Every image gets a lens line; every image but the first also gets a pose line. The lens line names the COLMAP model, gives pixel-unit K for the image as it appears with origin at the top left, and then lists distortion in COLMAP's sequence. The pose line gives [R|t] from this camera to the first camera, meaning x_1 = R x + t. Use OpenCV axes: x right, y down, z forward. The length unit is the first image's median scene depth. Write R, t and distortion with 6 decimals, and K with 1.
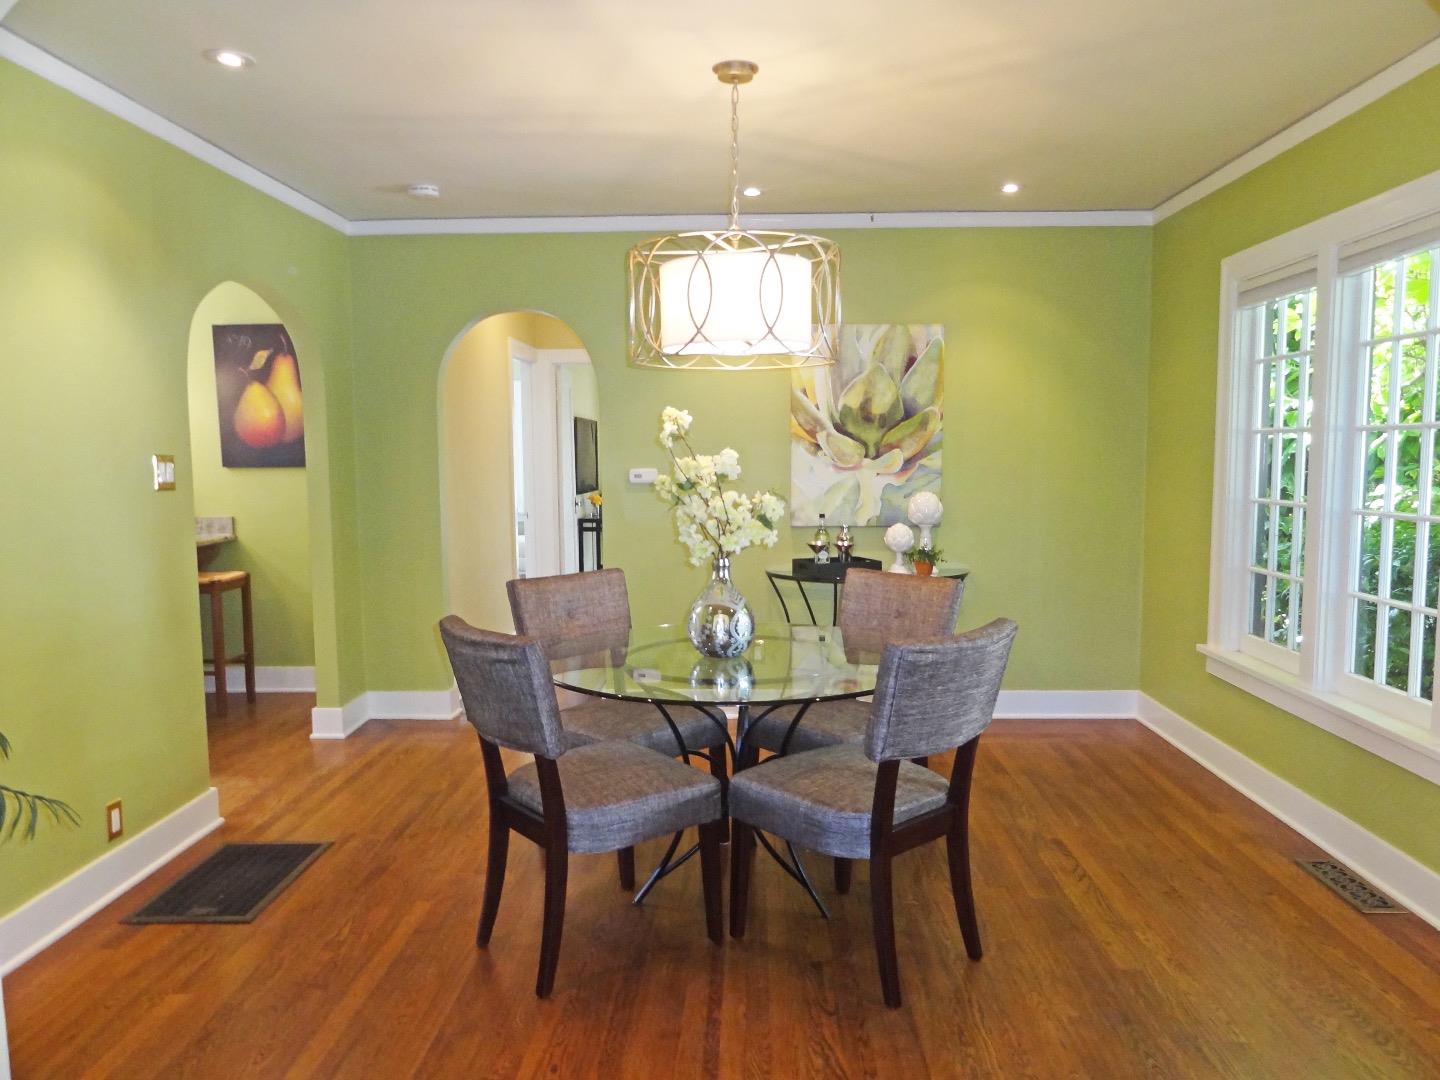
lens RADIAL K [[1015.6, 0, 720.0], [0, 1015.6, 540.0], [0, 0, 1]] dist [-0.009000, 0.001476]
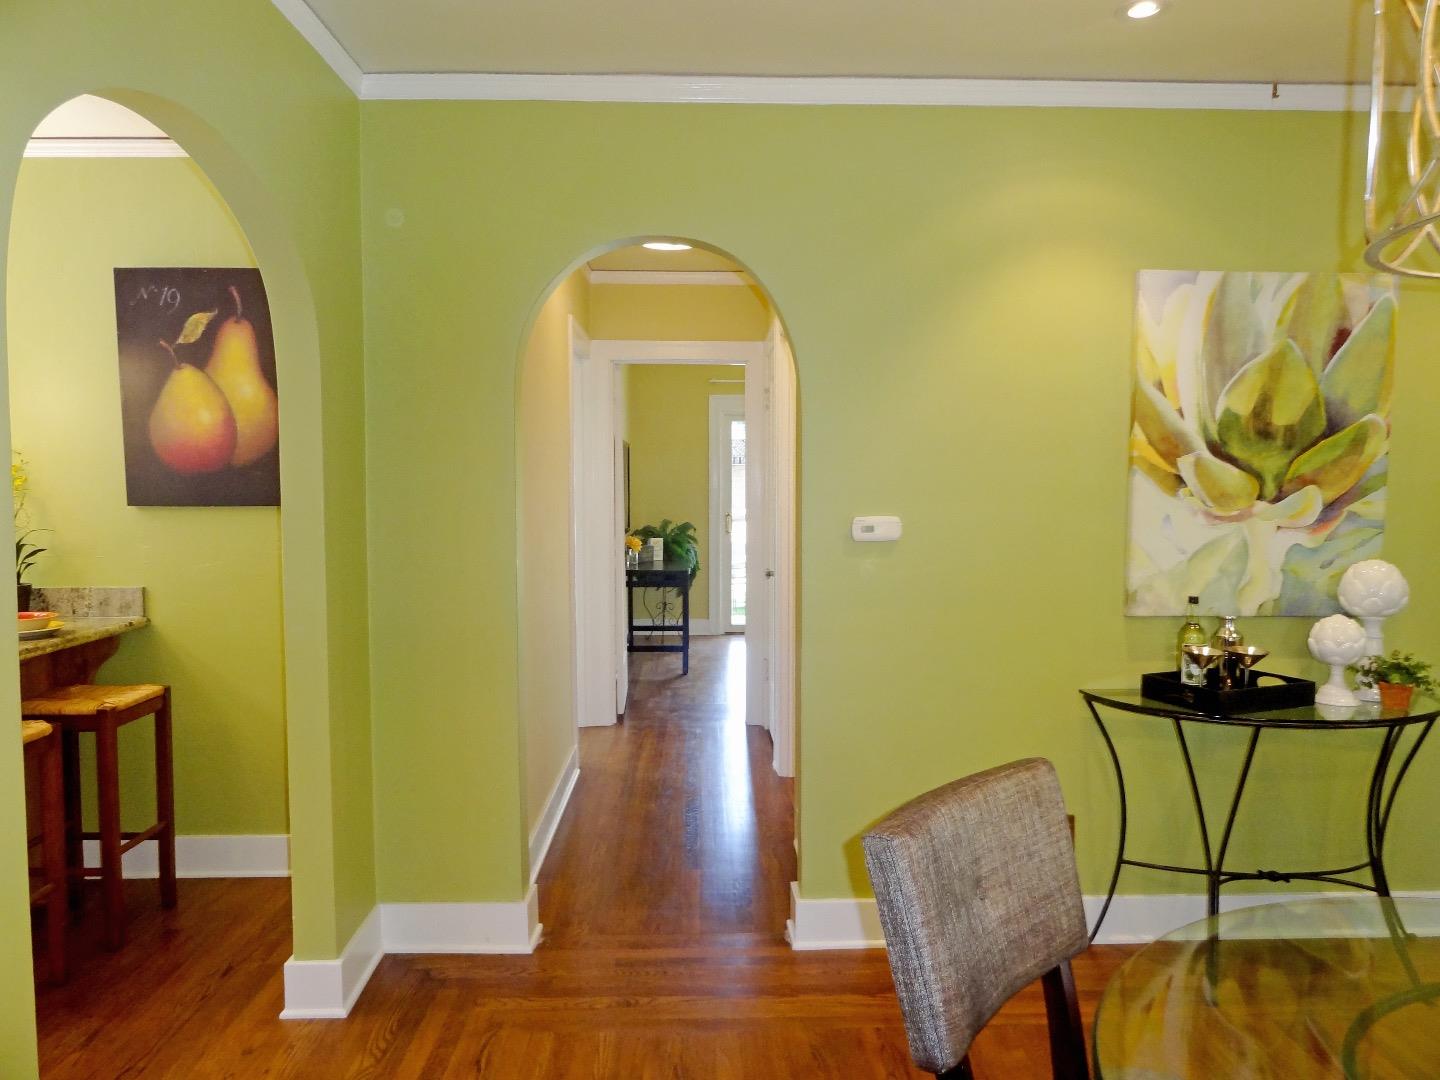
lens RADIAL K [[1015.6, 0, 720.0], [0, 1015.6, 540.0], [0, 0, 1]] dist [-0.009000, 0.001476]
pose [[0.998234, 0.004471, 0.059229, -0.203116], [-0.002739, 0.999567, -0.029292, -0.040378], [-0.059334, 0.029078, 0.997815, 0.440104]]
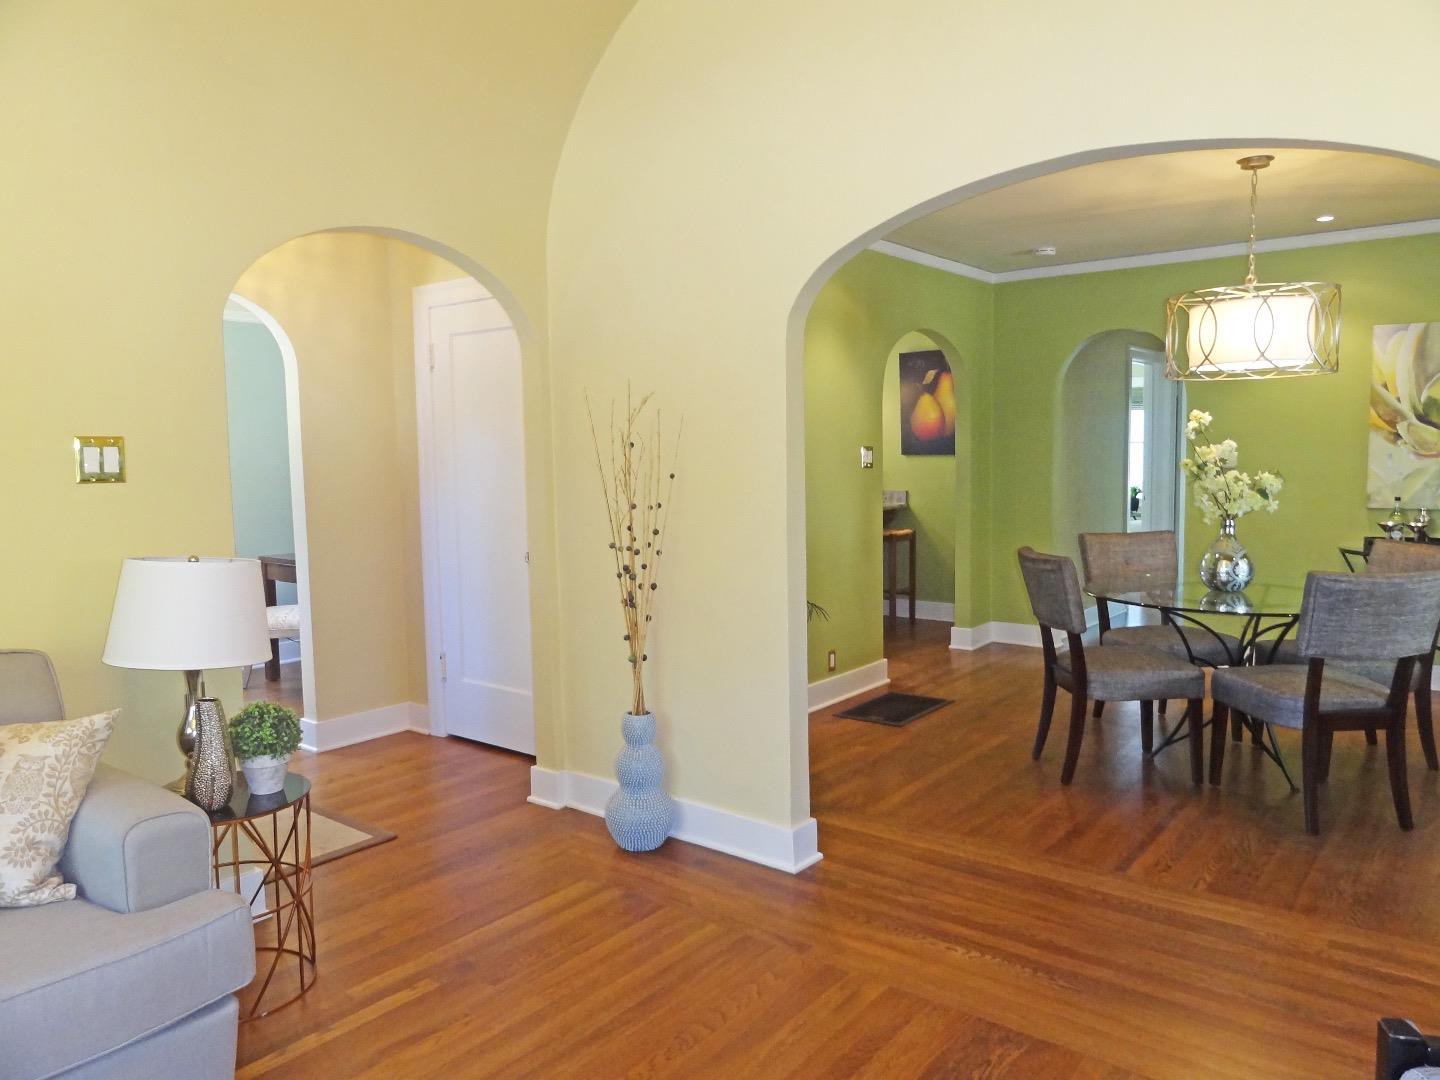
lens RADIAL K [[1015.6, 0, 720.0], [0, 1015.6, 540.0], [0, 0, 1]] dist [-0.009000, 0.001476]
pose [[0.804916, 0.048583, -0.591397, 0.160120], [-0.043195, 0.998796, 0.023260, 0.026733], [0.591815, 0.006823, 0.806045, -0.312865]]
